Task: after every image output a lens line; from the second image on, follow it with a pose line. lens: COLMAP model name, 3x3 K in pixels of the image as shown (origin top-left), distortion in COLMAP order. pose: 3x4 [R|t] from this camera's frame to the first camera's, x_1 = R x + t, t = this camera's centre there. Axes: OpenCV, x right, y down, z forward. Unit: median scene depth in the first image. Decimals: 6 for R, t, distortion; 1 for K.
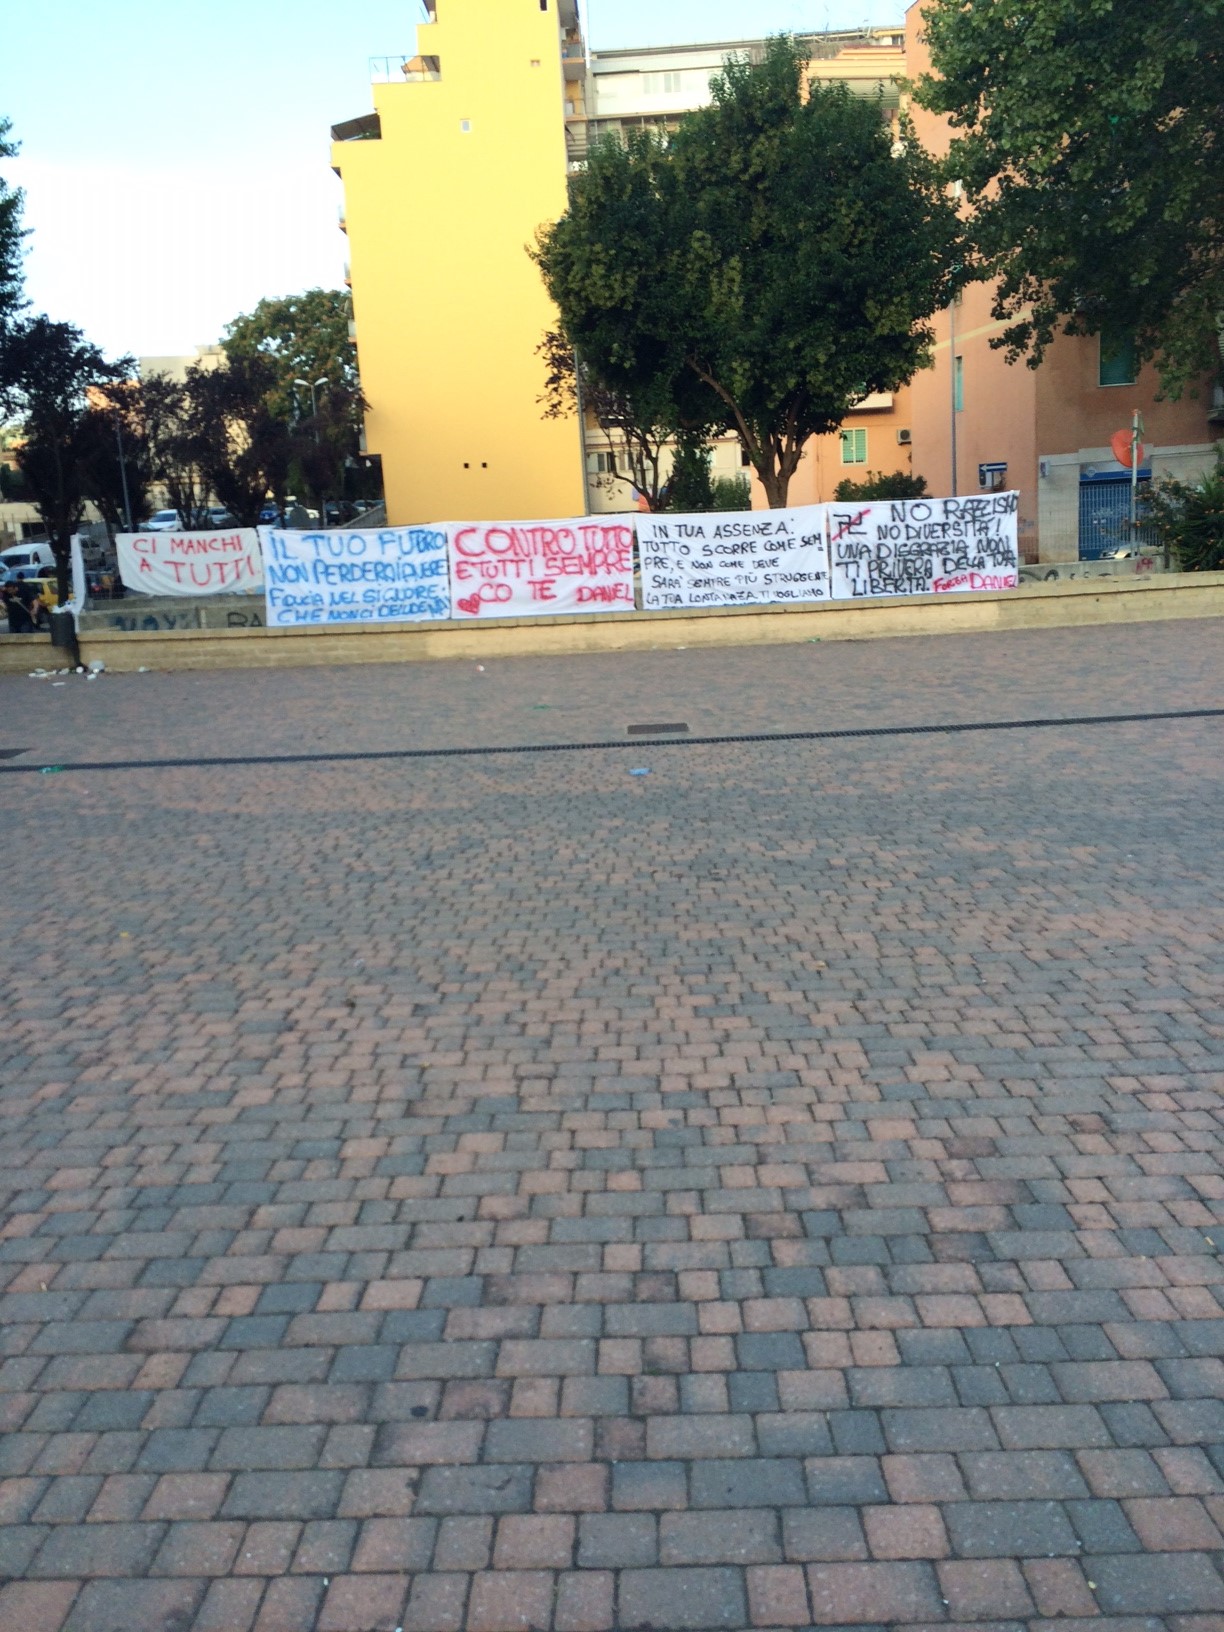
lens RADIAL K [[1403.4, 0, 616.6], [0, 1403.4, 806.6], [0, 0, 1]] dist [0.140647, -0.163697]
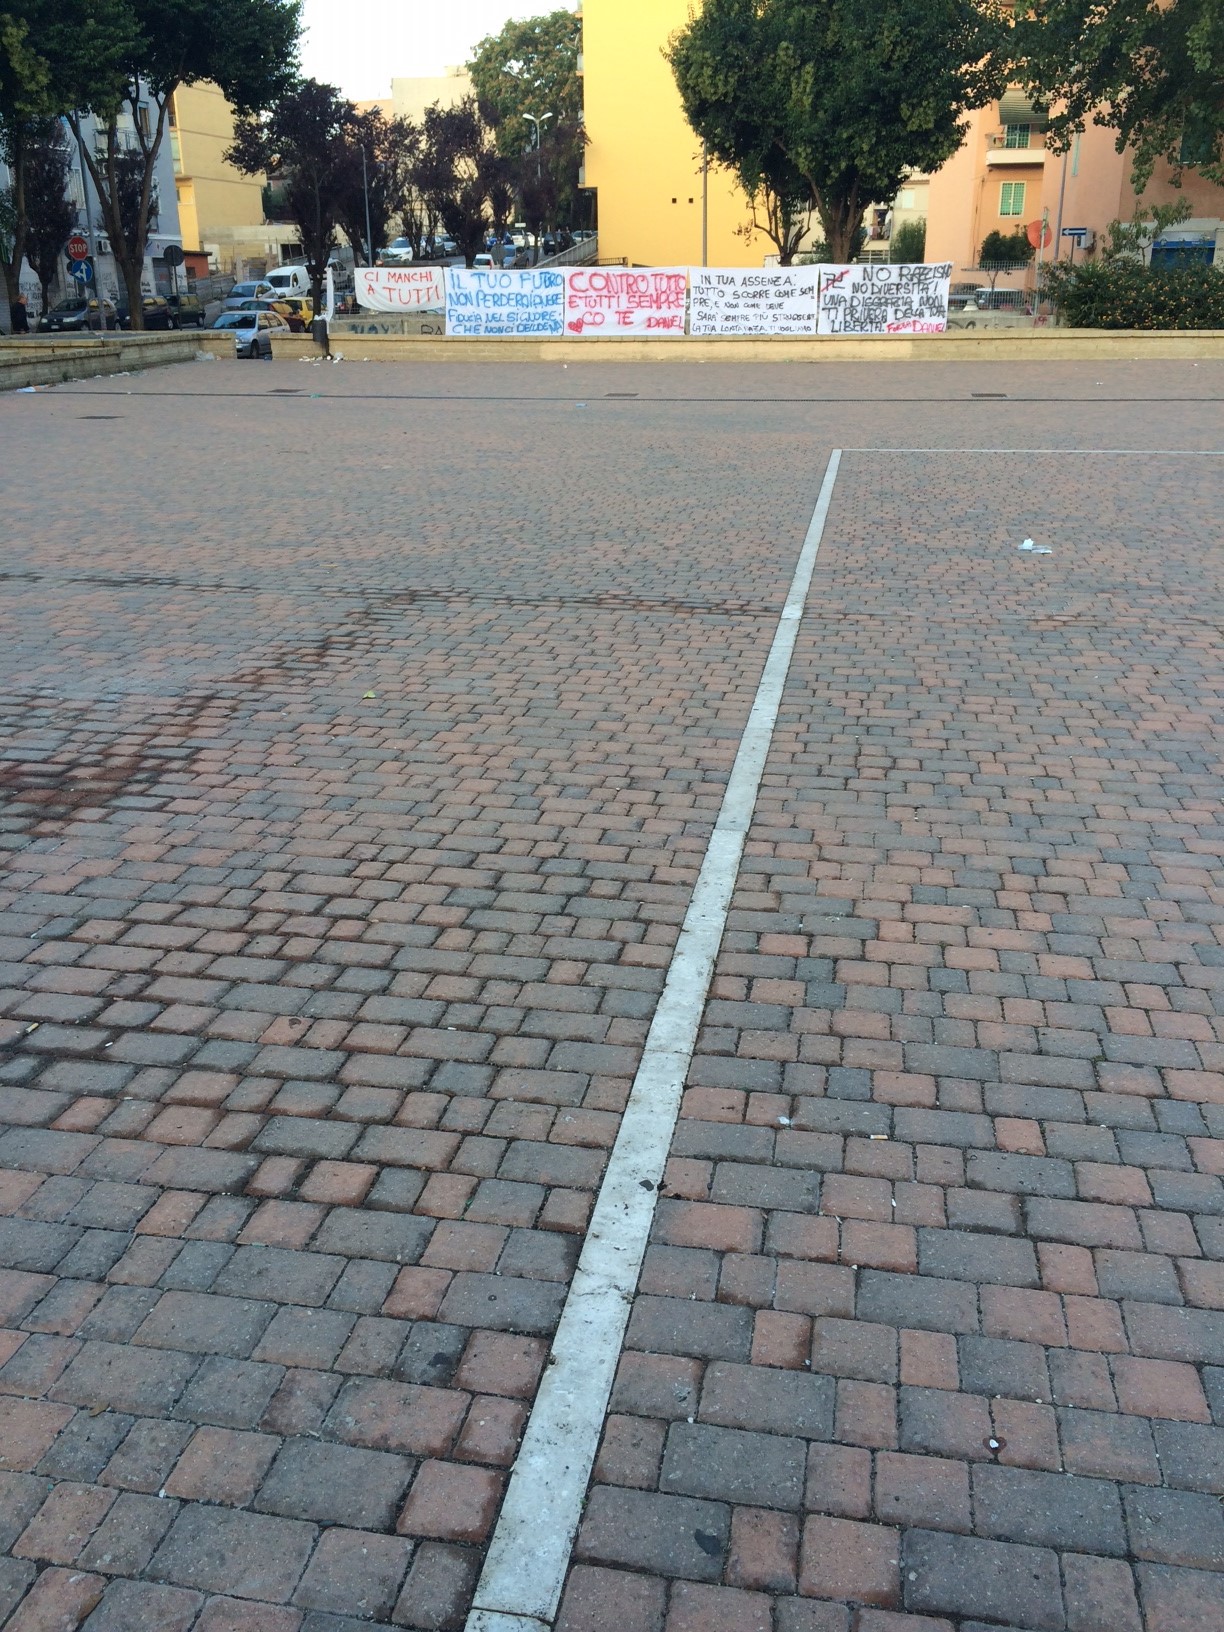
lens RADIAL K [[1390.8, 0, 612.0], [0, 1390.8, 816.0], [0, 0, 1]] dist [0.048941, -0.048975]
pose [[0.984679, 0.099614, -0.143121, 0.194517], [-0.071668, 0.979432, 0.188617, 0.081762], [0.158966, -0.175470, 0.971566, -0.515870]]
